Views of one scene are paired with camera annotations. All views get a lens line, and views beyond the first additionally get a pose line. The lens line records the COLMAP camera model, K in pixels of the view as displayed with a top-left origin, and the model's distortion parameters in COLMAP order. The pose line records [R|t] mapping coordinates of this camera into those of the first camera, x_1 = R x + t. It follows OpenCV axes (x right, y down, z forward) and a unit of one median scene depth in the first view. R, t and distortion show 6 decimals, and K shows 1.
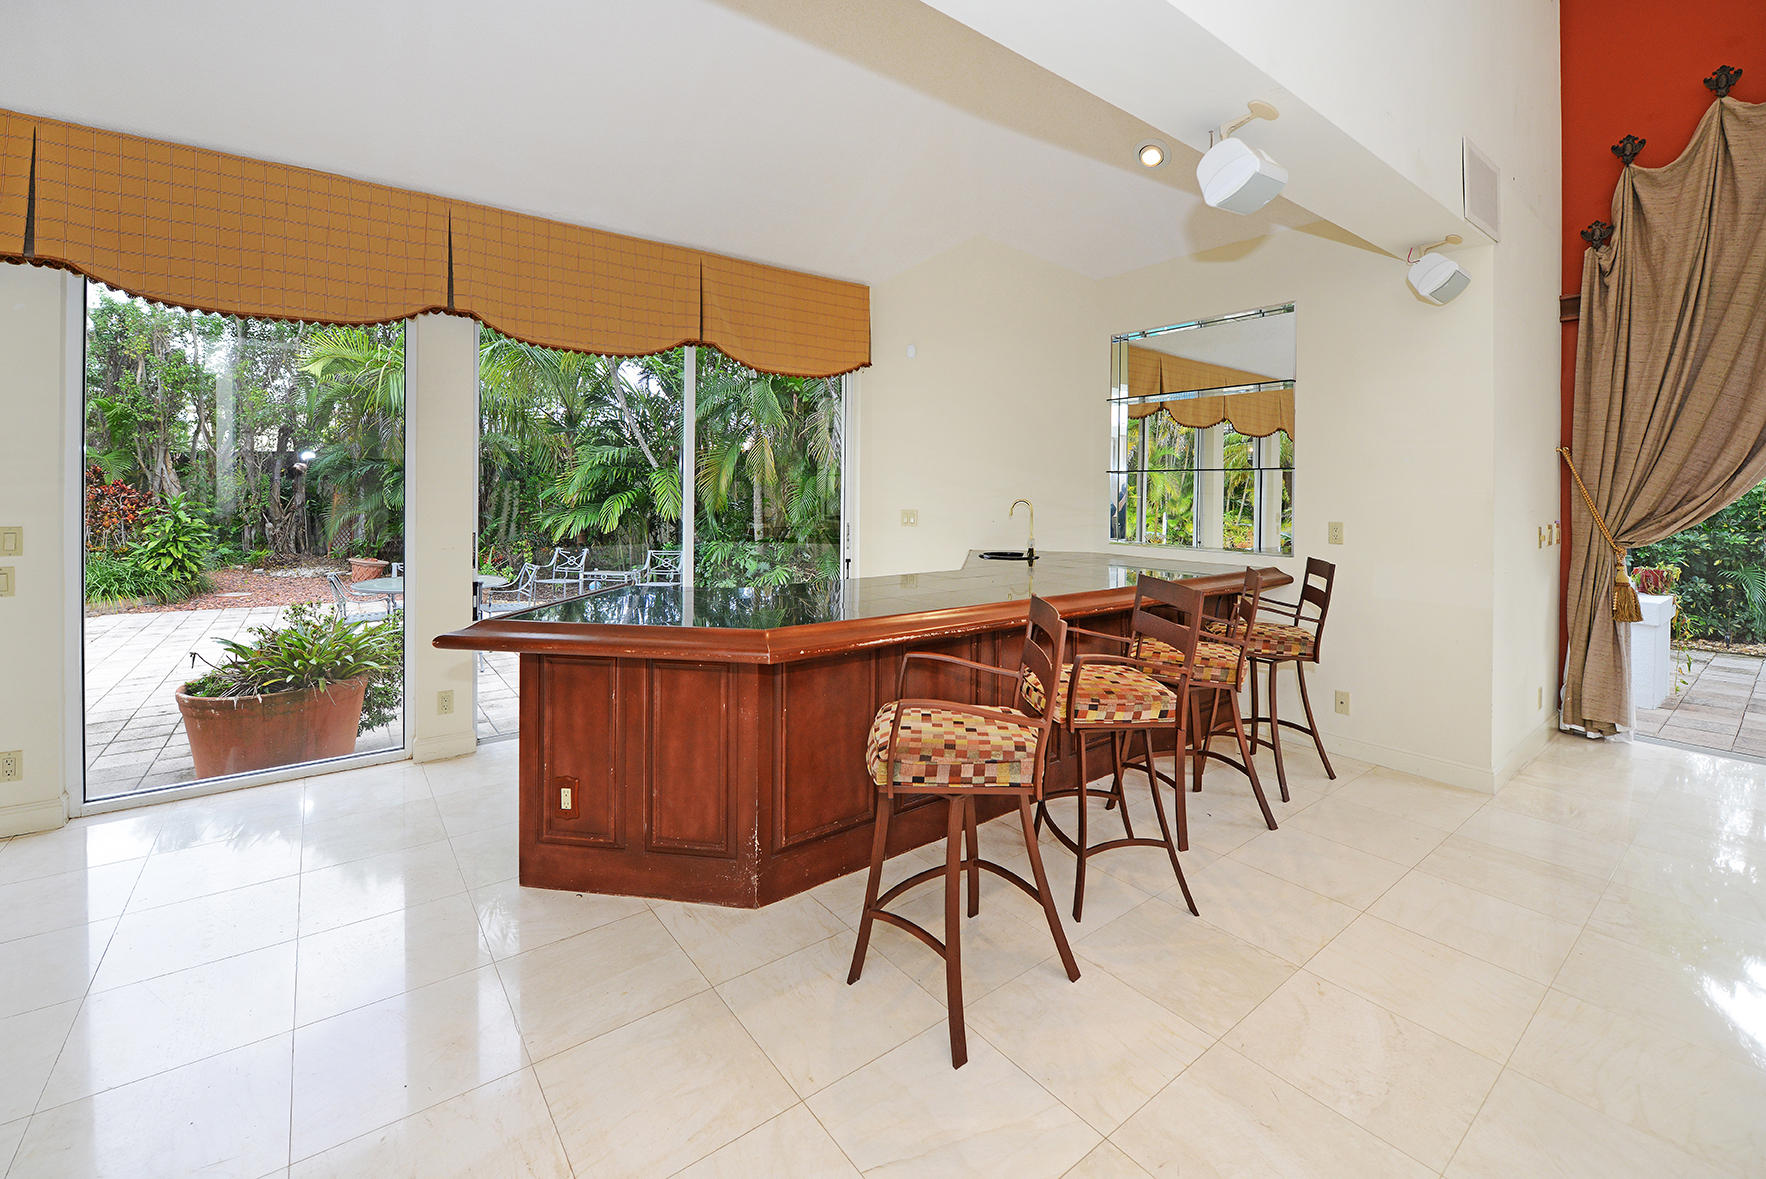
lens RADIAL K [[735.3, 0, 845.9], [0, 735.3, 484.5], [0, 0, 1]] dist [0.001344, -0.006231]
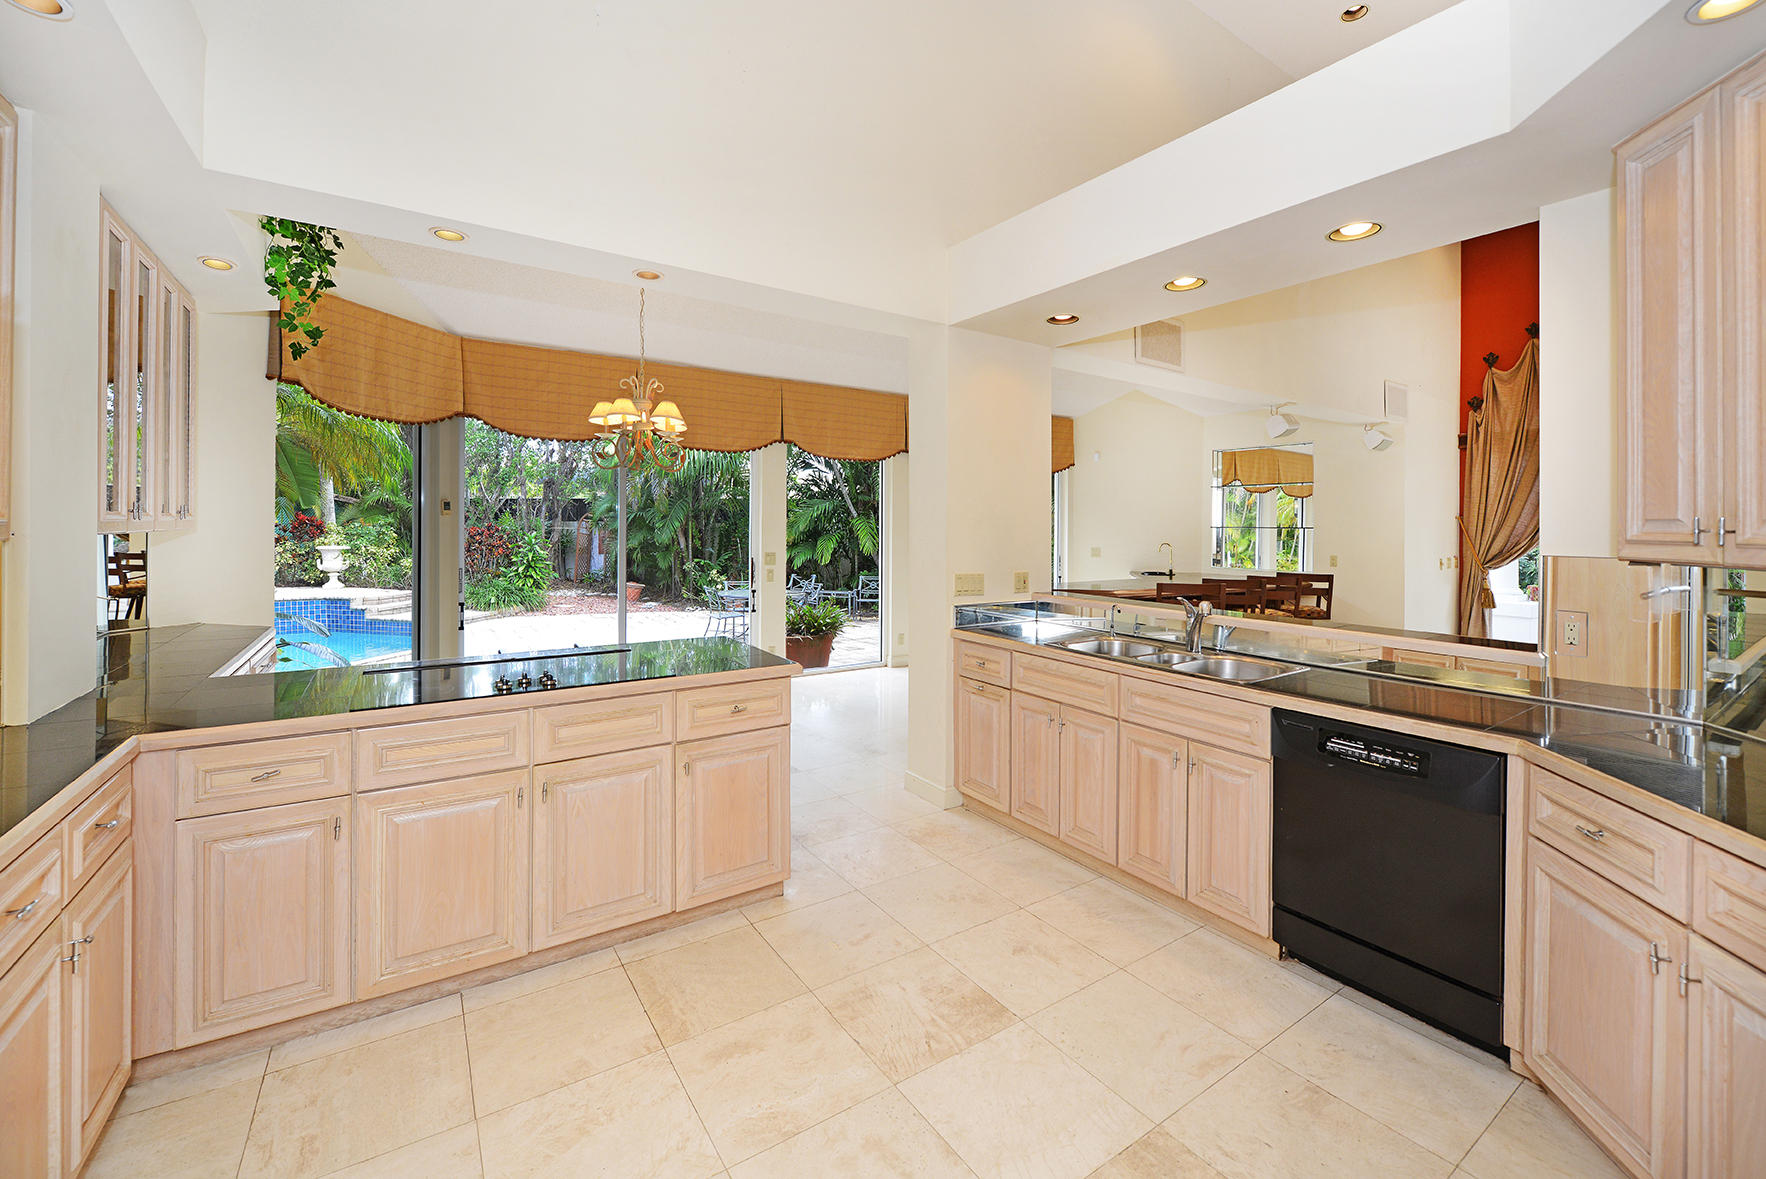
lens RADIAL K [[711.4, 0, 903.5], [0, 711.4, 491.9], [0, 0, 1]] dist [-0.000386, -0.000082]
pose [[0.999941, 0.005414, -0.009390, -0.192499], [-0.005819, 0.999031, -0.043624, -0.011627], [0.009145, 0.043676, 0.999004, -0.376307]]
